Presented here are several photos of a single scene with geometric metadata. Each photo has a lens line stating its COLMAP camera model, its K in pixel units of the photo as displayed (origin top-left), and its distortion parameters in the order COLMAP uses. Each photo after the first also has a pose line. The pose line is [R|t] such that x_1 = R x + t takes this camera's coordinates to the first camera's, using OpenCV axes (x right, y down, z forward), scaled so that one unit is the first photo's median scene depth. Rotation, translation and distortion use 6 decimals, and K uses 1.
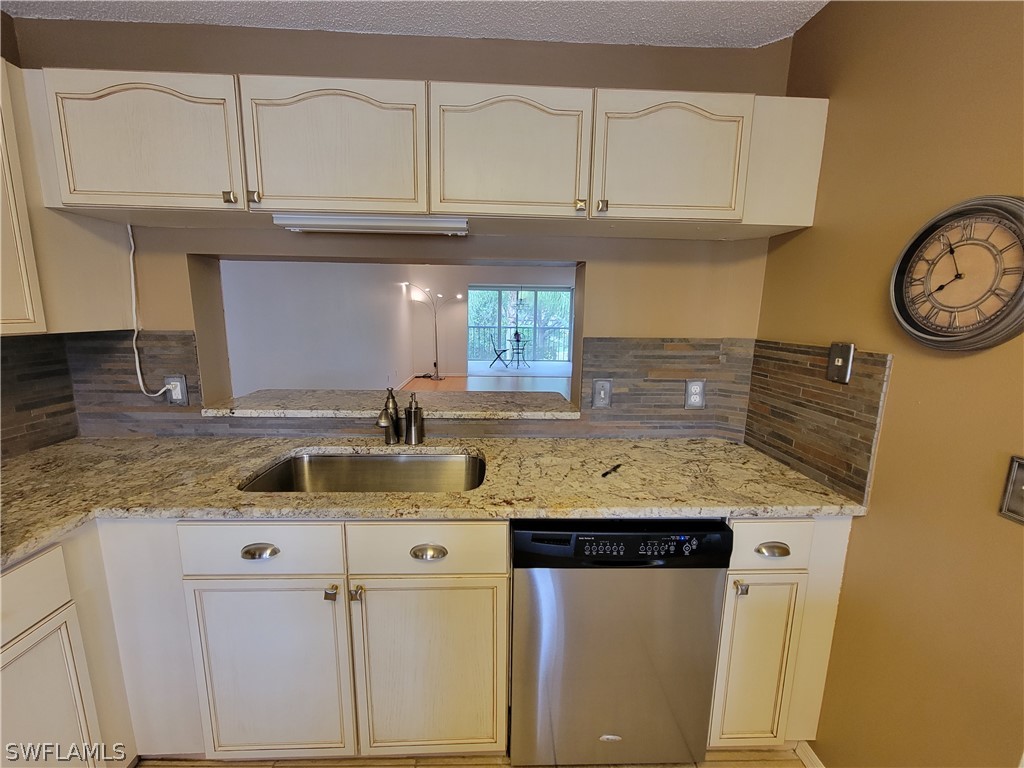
lens RADIAL K [[418.6, 0, 505.4], [0, 418.6, 382.2], [0, 0, 1]] dist [-0.001799, -0.000517]
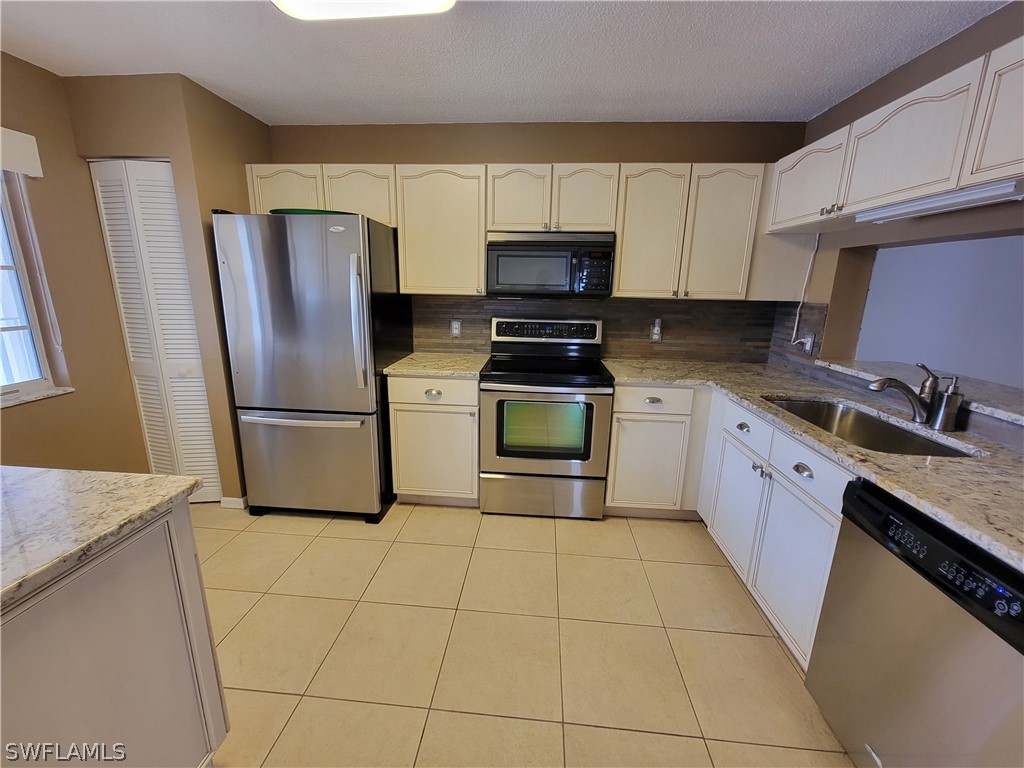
lens RADIAL K [[418.6, 0, 505.4], [0, 418.6, 382.2], [0, 0, 1]] dist [-0.001799, -0.000517]
pose [[-0.109784, 0.210979, -0.971306, 0.881051], [-0.186491, 0.955486, 0.228622, 0.012075], [0.976304, 0.206239, -0.065552, 0.088520]]
